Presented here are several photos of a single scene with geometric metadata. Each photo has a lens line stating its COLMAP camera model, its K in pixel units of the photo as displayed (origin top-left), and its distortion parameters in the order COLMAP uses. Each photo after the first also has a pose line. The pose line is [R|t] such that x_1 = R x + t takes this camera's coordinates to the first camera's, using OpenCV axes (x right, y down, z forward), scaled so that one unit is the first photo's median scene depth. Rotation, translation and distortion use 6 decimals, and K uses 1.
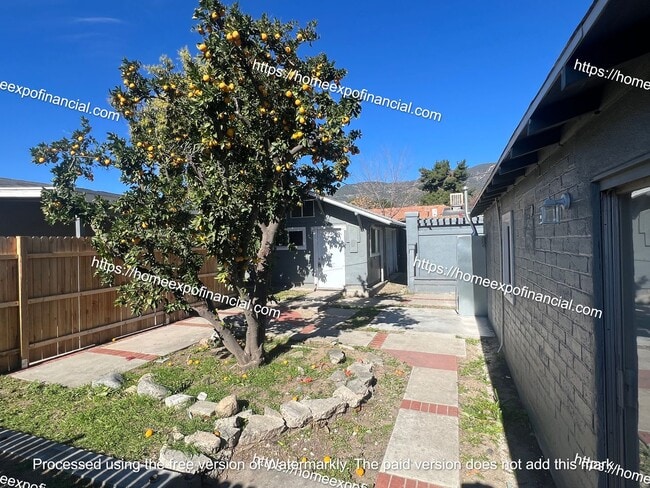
lens RADIAL K [[336.6, 0, 323.9], [0, 336.6, 245.3], [0, 0, 1]] dist [0.004940, 0.000026]
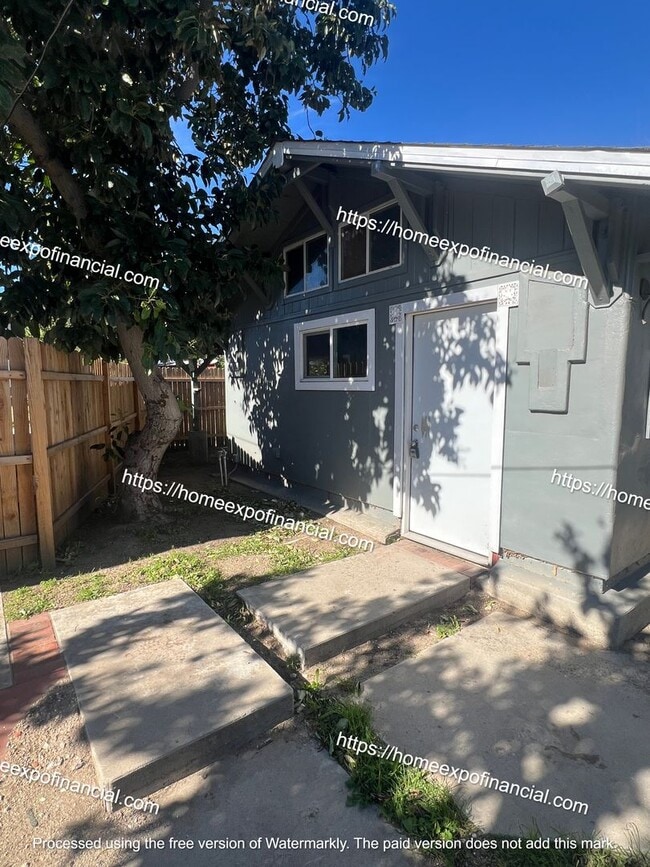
lens RADIAL K [[448.9, 0, 329.1], [0, 448.9, 439.3], [0, 0, 1]] dist [0.004940, 0.000026]
pose [[0.855767, 0.068938, -0.512747, 0.112508], [0.000121, 0.991056, 0.133449, 0.002982], [0.517361, -0.114263, 0.848105, 0.666277]]
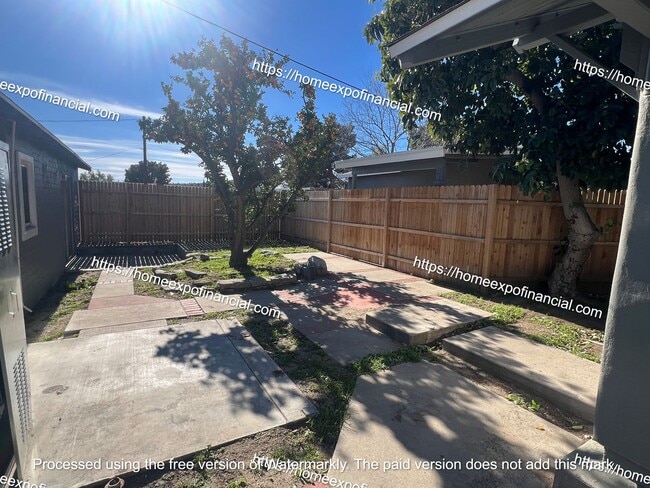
lens RADIAL K [[319.3, 0, 324.8], [0, 319.3, 242.3], [0, 0, 1]] dist [0.000918, 0.000152]
pose [[-0.606916, 0.080313, -0.790698, 0.304528], [-0.027600, 0.992151, 0.121960, 0.009298], [0.794287, 0.095843, -0.599936, 0.926613]]
